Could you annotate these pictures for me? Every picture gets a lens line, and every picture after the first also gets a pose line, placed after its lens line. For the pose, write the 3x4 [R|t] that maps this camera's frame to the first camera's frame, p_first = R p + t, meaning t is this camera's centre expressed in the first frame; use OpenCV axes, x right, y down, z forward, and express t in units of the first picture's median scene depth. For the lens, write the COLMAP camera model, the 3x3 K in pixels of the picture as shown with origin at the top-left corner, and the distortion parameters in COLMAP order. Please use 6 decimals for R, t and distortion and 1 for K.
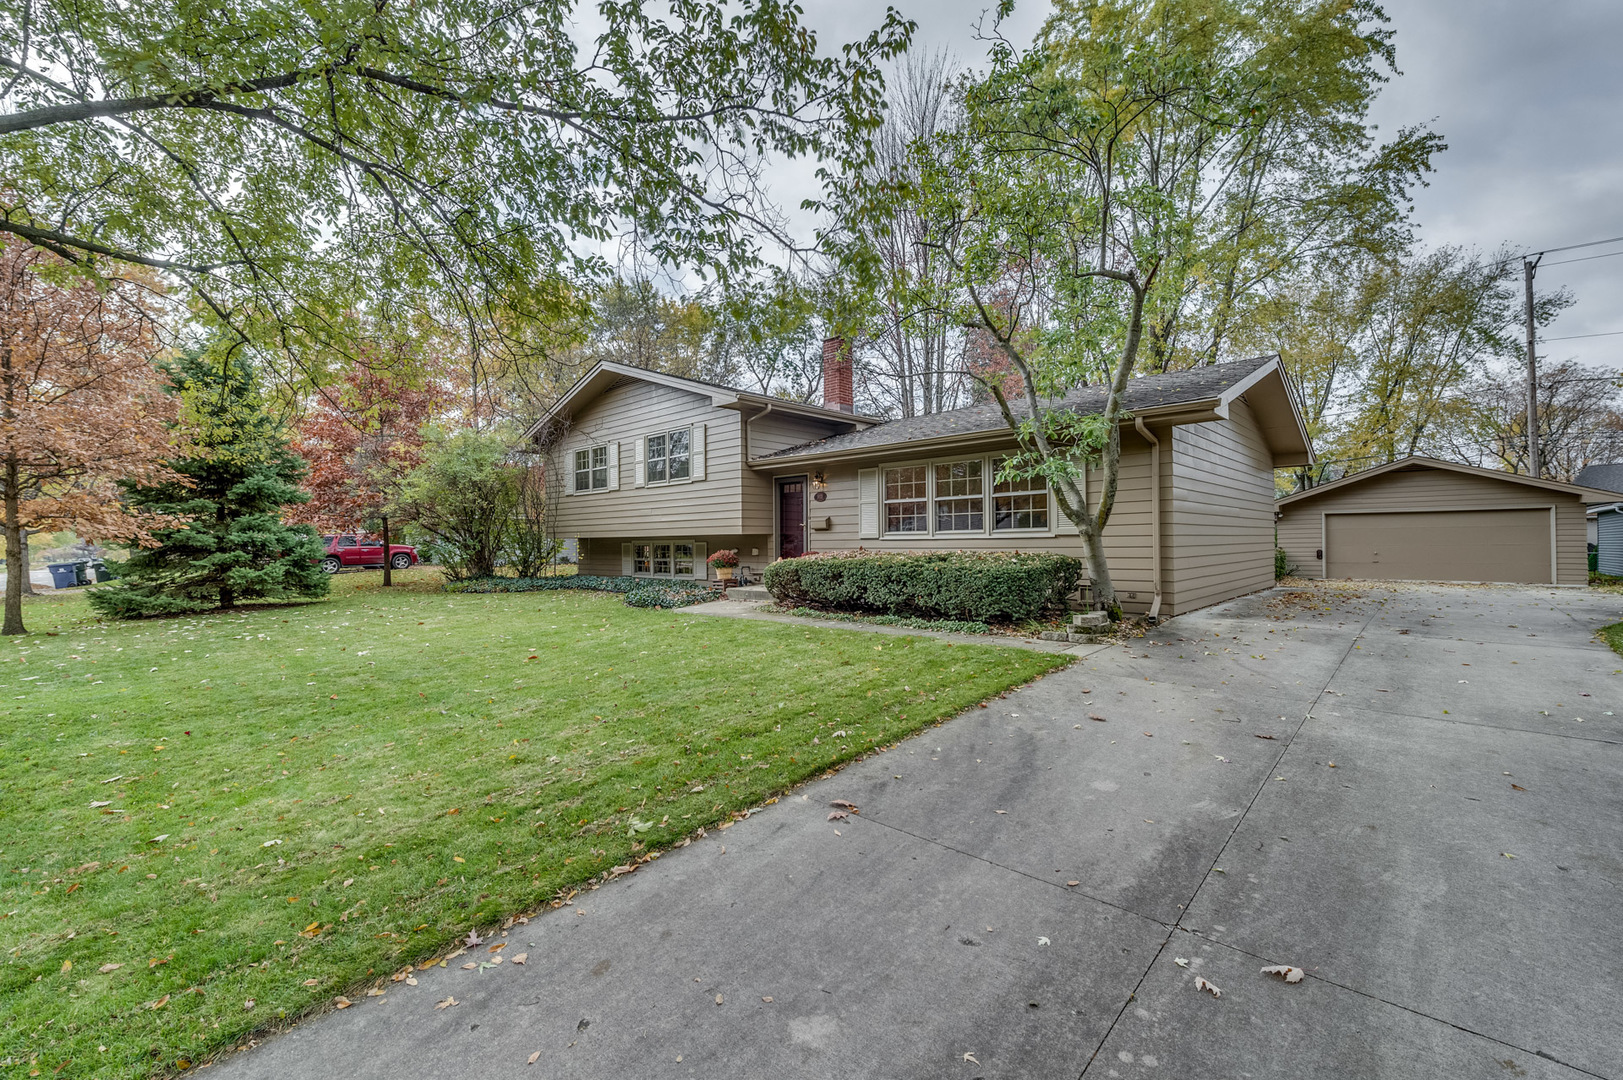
lens RADIAL K [[682.1, 0, 811.7], [0, 682.1, 535.3], [0, 0, 1]] dist [-0.002509, -0.000157]
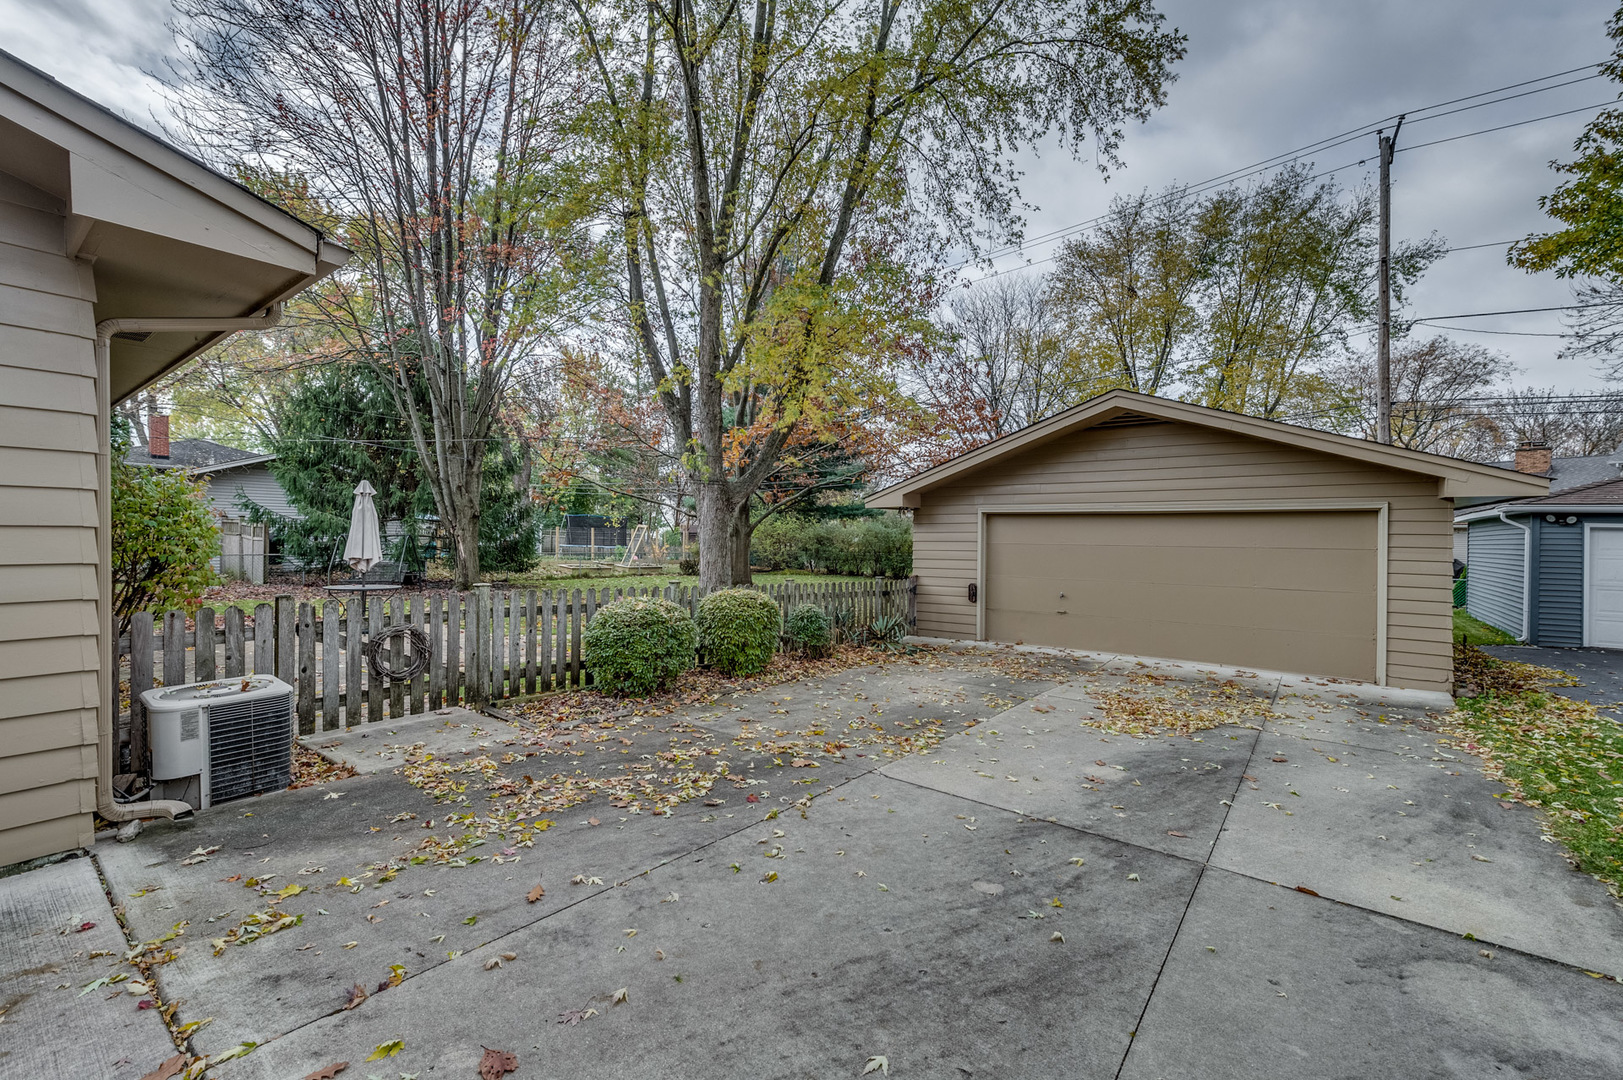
lens RADIAL K [[682.1, 0, 807.8], [0, 682.1, 535.3], [0, 0, 1]] dist [-0.002509, -0.000157]
pose [[0.995531, 0.017382, 0.092821, 0.342462], [-0.018532, 0.999762, 0.011540, -0.011000], [-0.092598, -0.013209, 0.995616, 0.301090]]
